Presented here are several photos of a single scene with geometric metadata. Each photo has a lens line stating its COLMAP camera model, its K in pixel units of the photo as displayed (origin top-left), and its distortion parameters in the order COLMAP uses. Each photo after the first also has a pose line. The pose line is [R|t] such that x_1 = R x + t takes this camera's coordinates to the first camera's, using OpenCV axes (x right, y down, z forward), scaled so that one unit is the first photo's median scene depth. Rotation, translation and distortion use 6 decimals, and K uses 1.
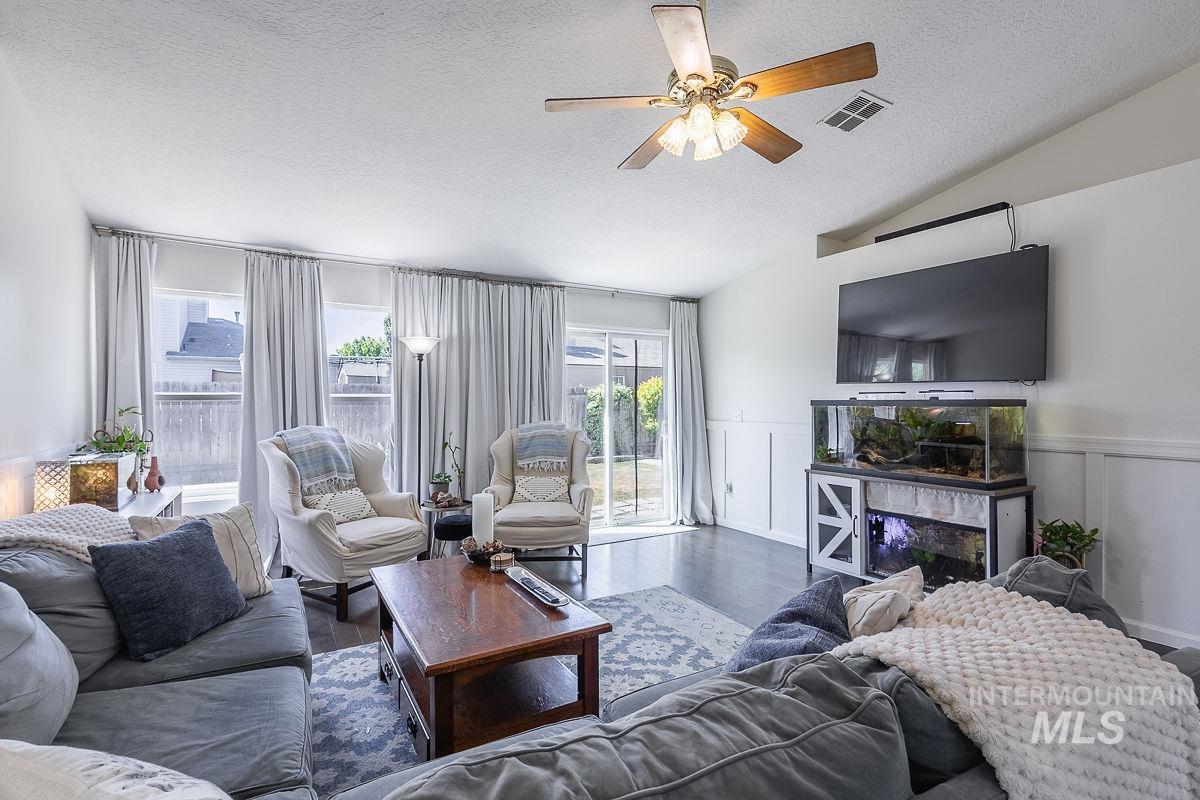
lens RADIAL K [[565.9, 0, 602.9], [0, 565.9, 401.5], [0, 0, 1]] dist [0.008712, -0.001870]
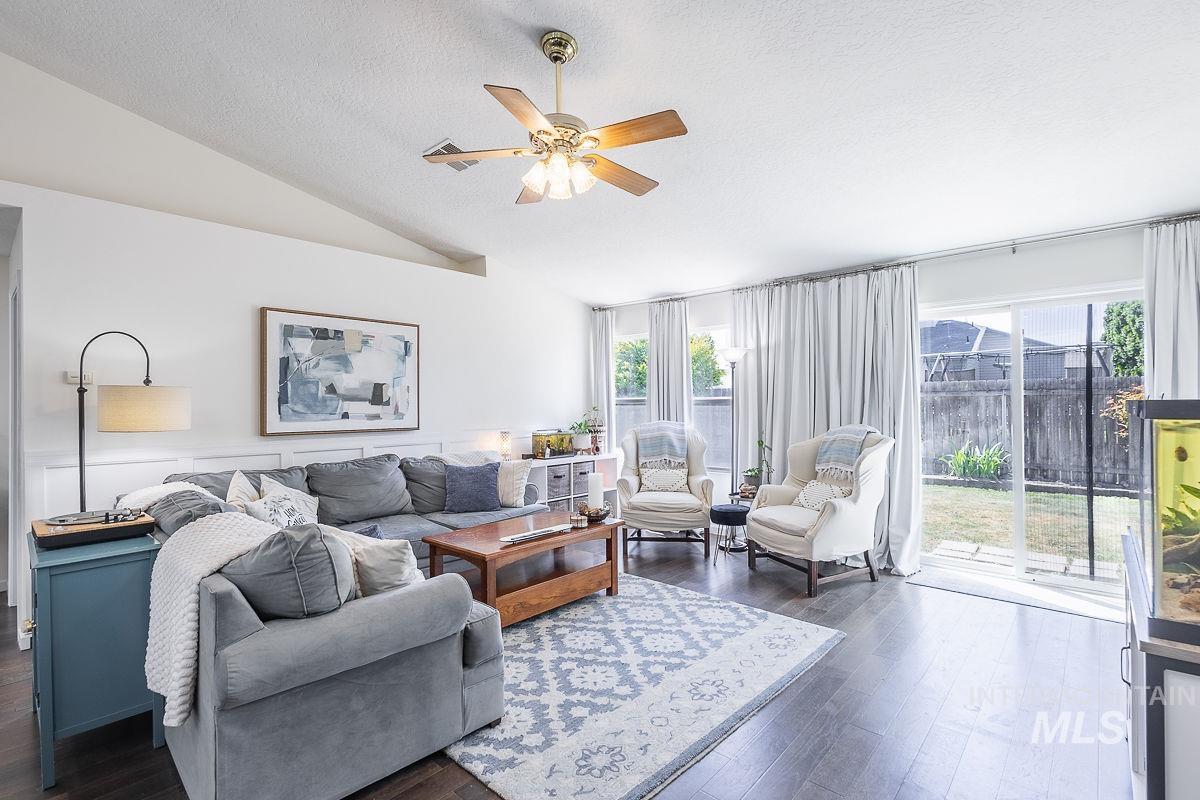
lens RADIAL K [[565.9, 0, 596.5], [0, 565.9, 402.3], [0, 0, 1]] dist [0.008712, -0.001870]
pose [[0.292629, -0.000853, -0.956226, 0.850901], [0.008362, 0.999964, 0.001667, -0.007624], [0.956189, -0.008483, 0.292626, 0.470839]]
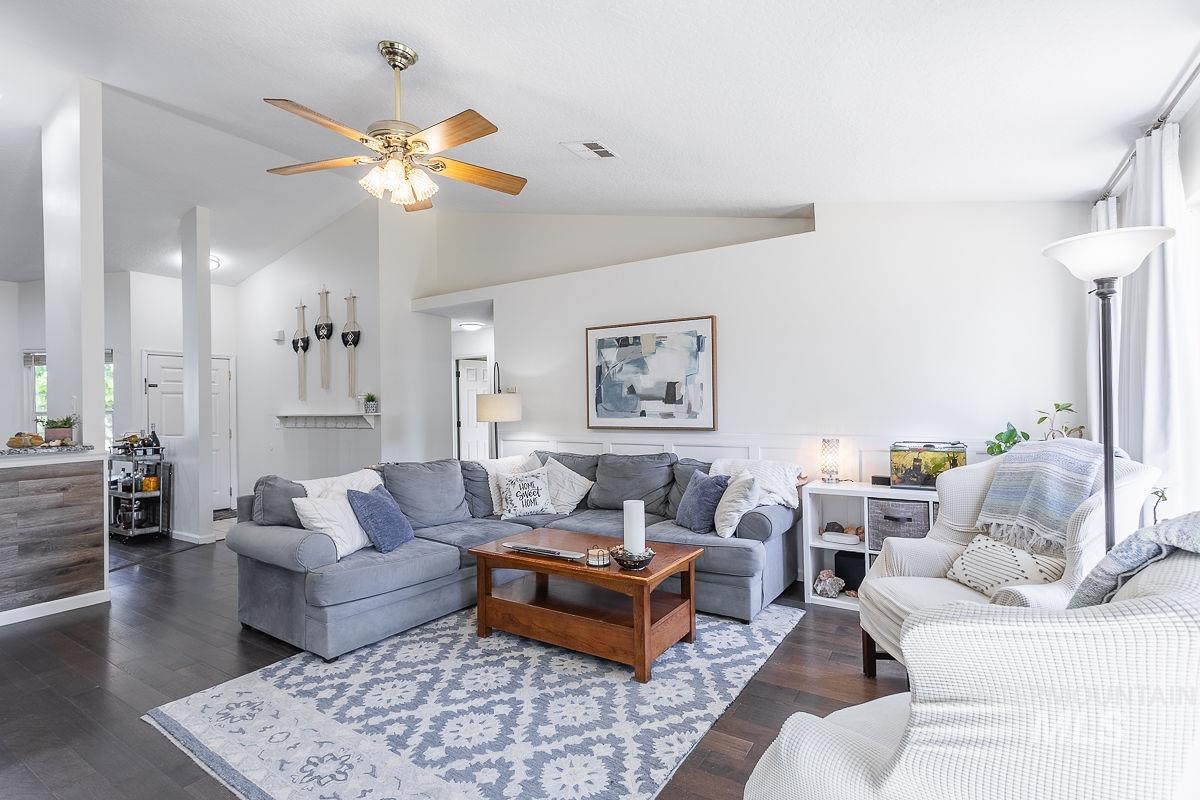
lens RADIAL K [[565.9, 0, 601.2], [0, 565.9, 404.4], [0, 0, 1]] dist [0.008712, -0.001870]
pose [[-0.895181, 0.015243, -0.445442, 0.213372], [0.017856, 0.999839, -0.001669, -0.002557], [0.445345, -0.009448, -0.895309, 1.443857]]
